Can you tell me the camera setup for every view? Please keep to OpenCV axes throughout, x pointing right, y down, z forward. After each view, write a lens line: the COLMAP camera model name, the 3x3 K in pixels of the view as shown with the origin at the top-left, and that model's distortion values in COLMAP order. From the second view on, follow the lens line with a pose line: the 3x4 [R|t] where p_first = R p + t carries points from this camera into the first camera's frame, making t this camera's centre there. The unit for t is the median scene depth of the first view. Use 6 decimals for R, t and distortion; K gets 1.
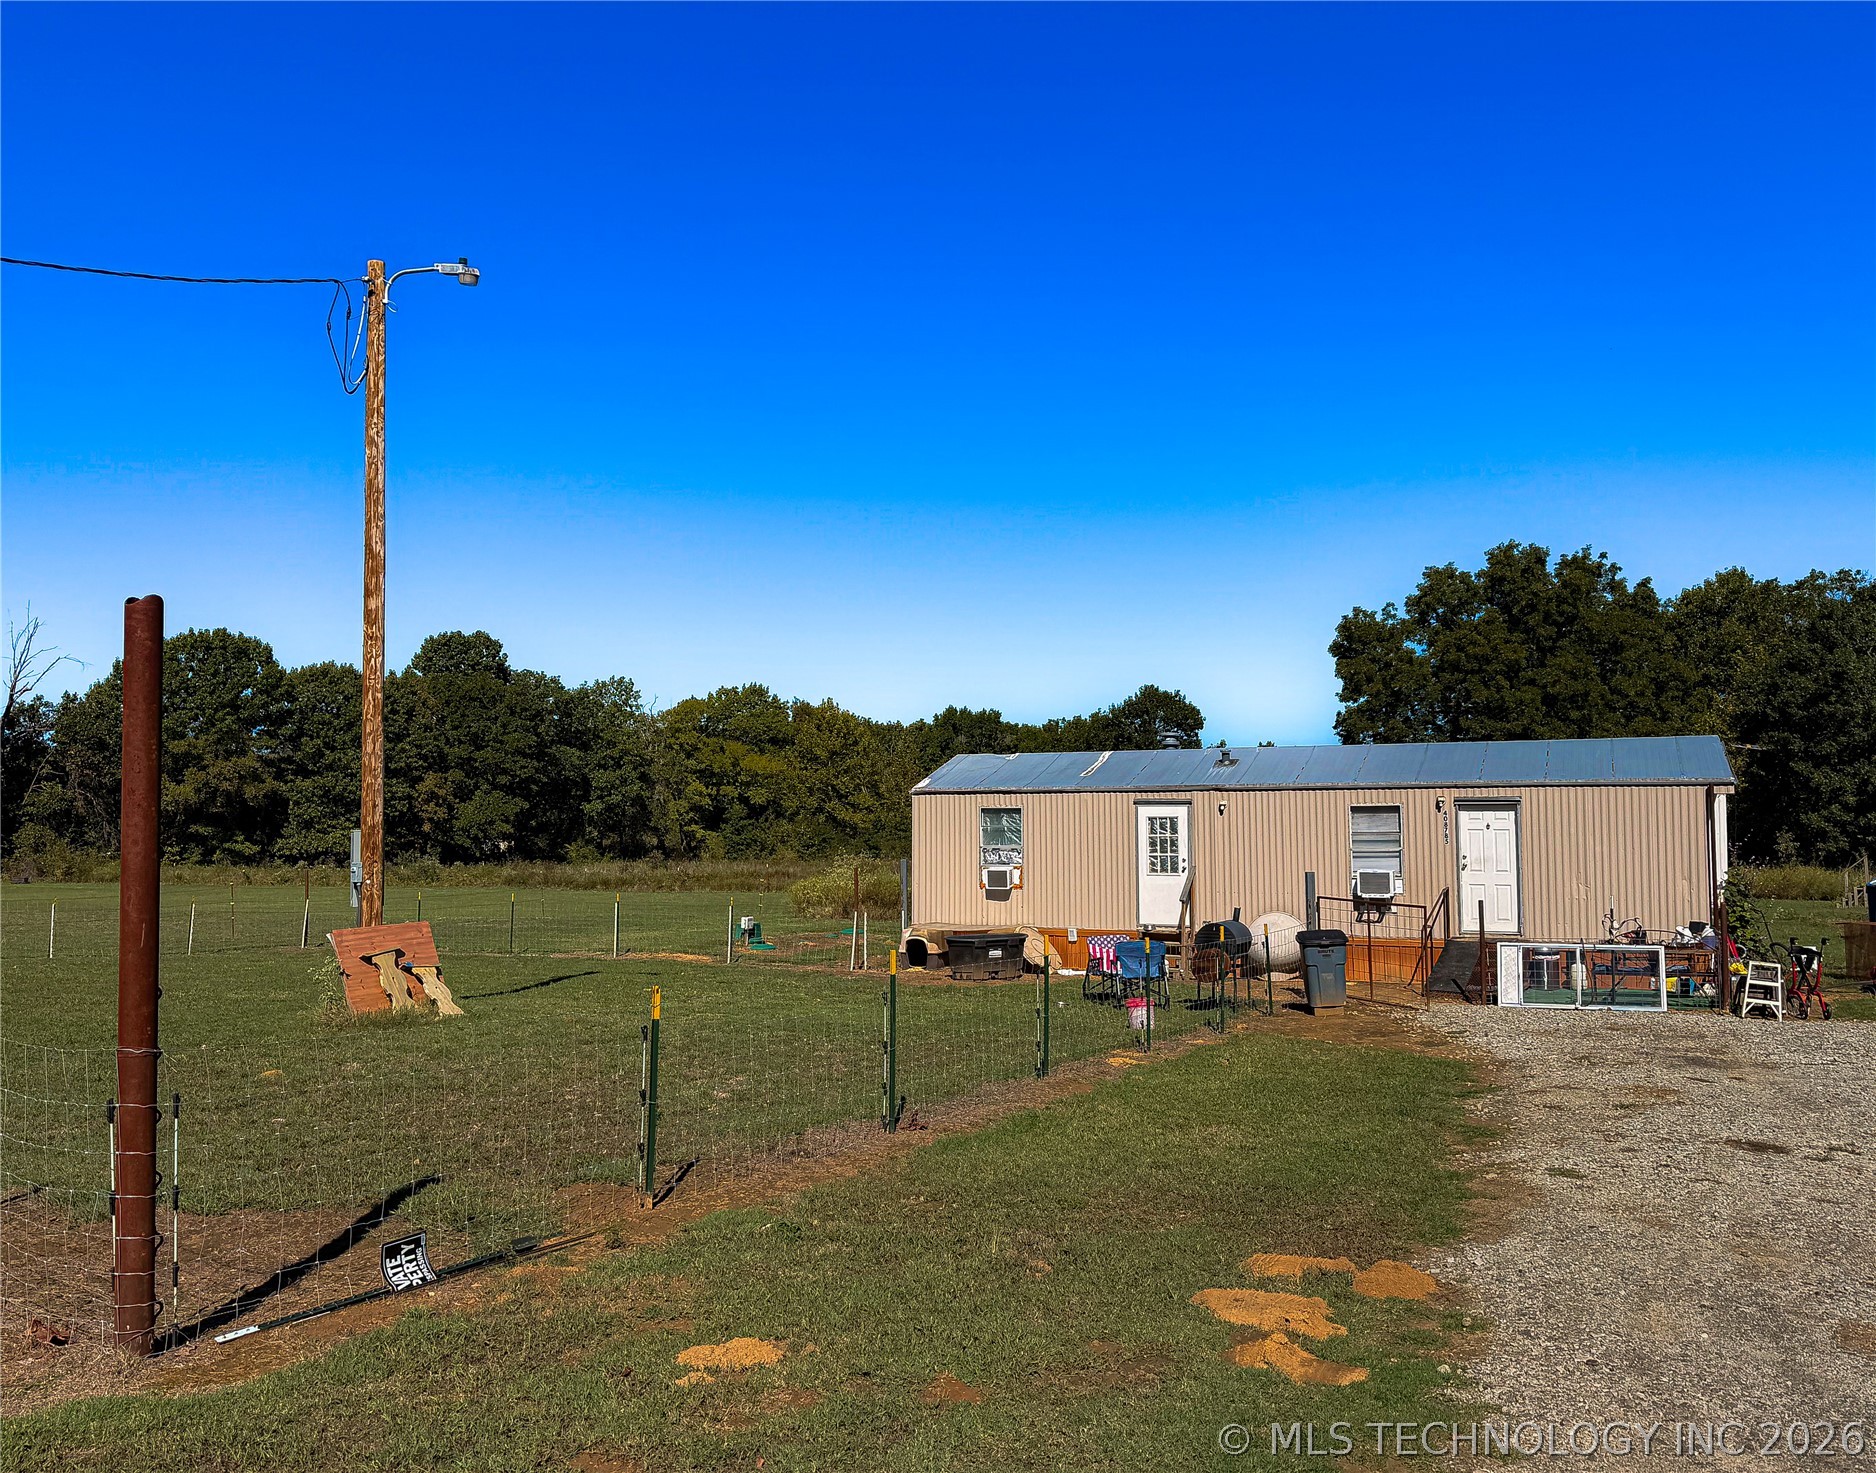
lens RADIAL K [[1620.4, 0, 940.1], [0, 1620.4, 731.0], [0, 0, 1]] dist [0.111997, -0.020663]
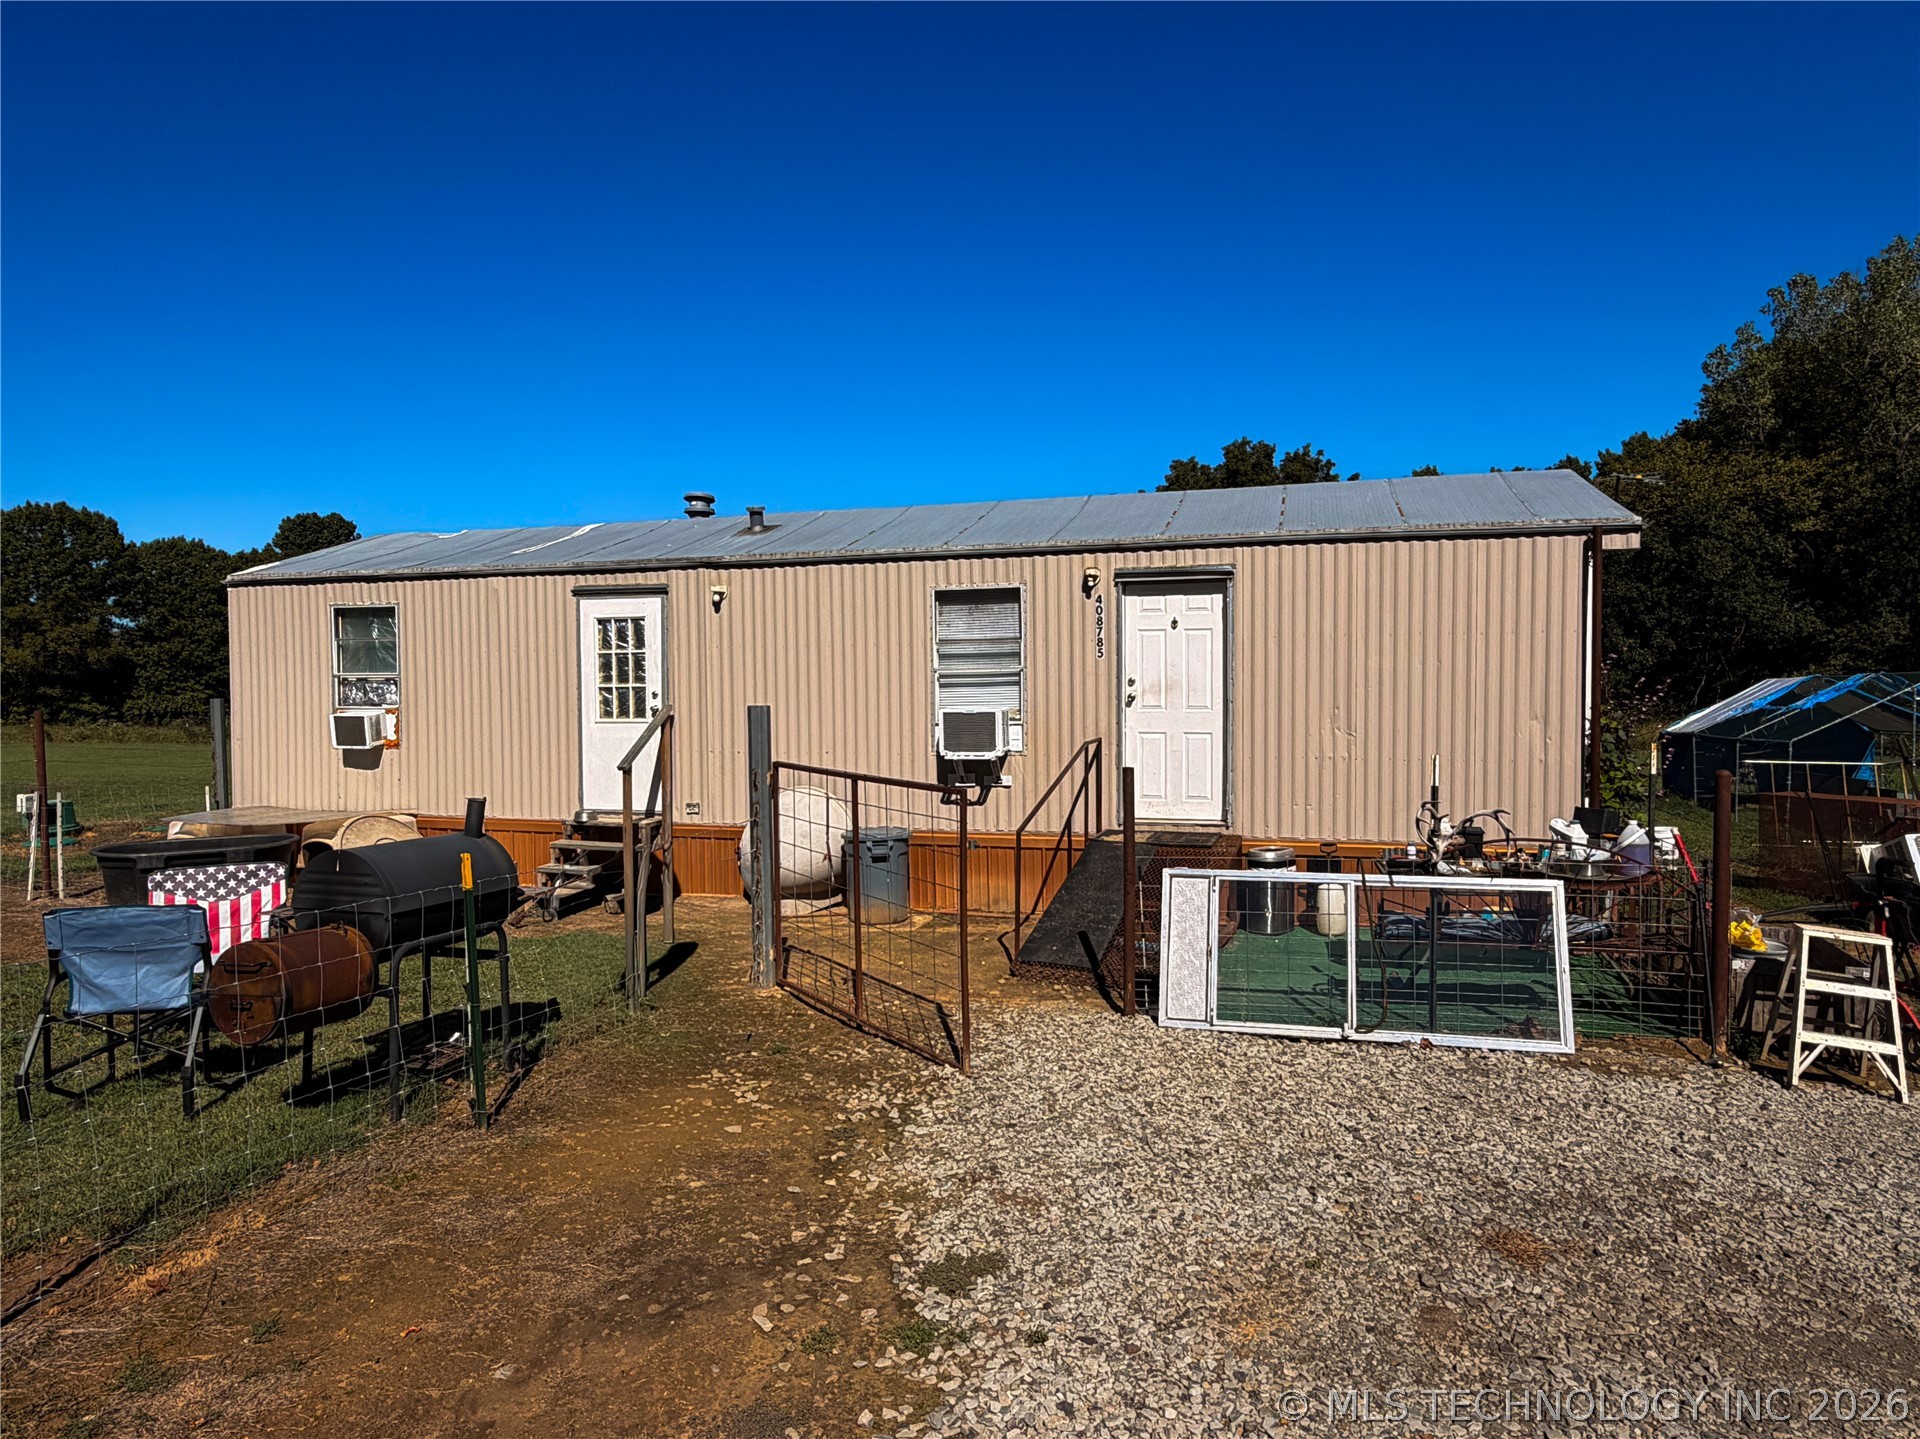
lens RADIAL K [[1165.1, 0, 951.7], [0, 1165.1, 725.3], [0, 0, 1]] dist [0.033876, 0.001404]
pose [[0.995908, -0.003021, 0.090320, 0.214568], [-0.004243, 0.996776, 0.080117, 0.057410], [-0.090271, -0.080172, 0.992685, 0.592431]]
